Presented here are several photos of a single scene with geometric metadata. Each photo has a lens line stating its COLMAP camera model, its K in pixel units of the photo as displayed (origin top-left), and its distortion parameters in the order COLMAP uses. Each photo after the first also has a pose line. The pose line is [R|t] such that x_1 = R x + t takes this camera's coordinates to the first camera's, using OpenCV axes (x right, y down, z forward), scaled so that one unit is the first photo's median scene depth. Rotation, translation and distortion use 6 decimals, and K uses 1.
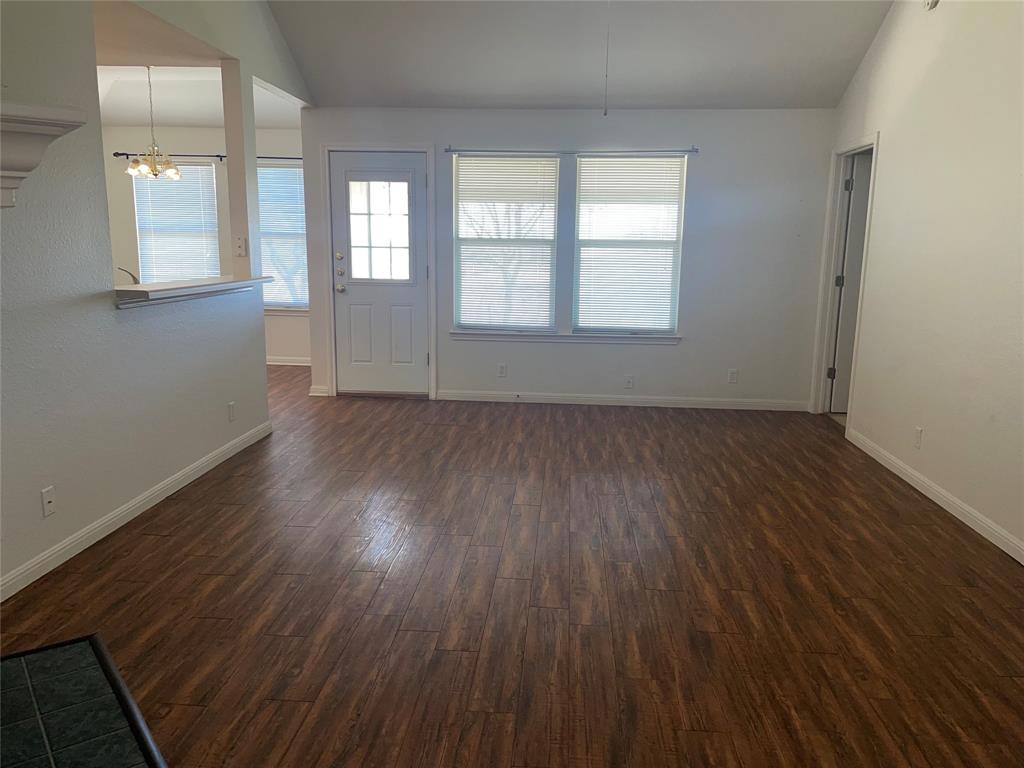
lens RADIAL K [[777.3, 0, 510.6], [0, 777.3, 382.6], [0, 0, 1]] dist [0.080049, -0.089742]
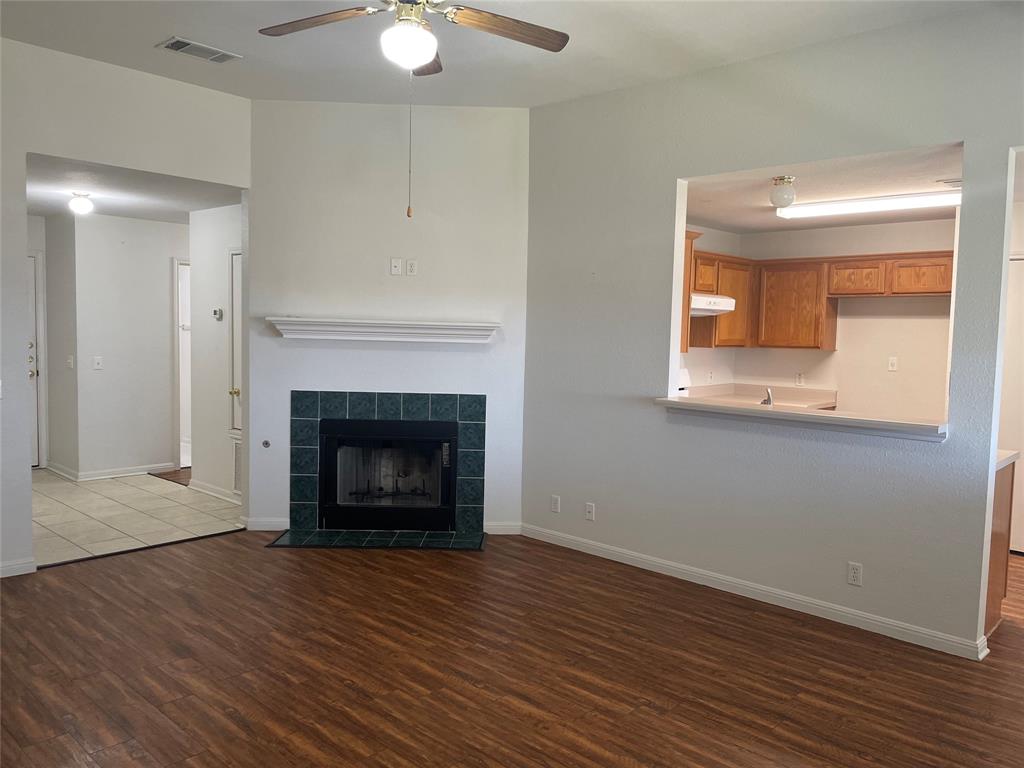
lens RADIAL K [[777.3, 0, 510.5], [0, 777.3, 383.8], [0, 0, 1]] dist [0.080049, -0.089742]
pose [[-0.626505, 0.029886, -0.778844, 0.811400], [-0.172531, 0.969158, 0.175973, -0.380191], [0.760082, 0.244622, -0.602026, 1.870891]]
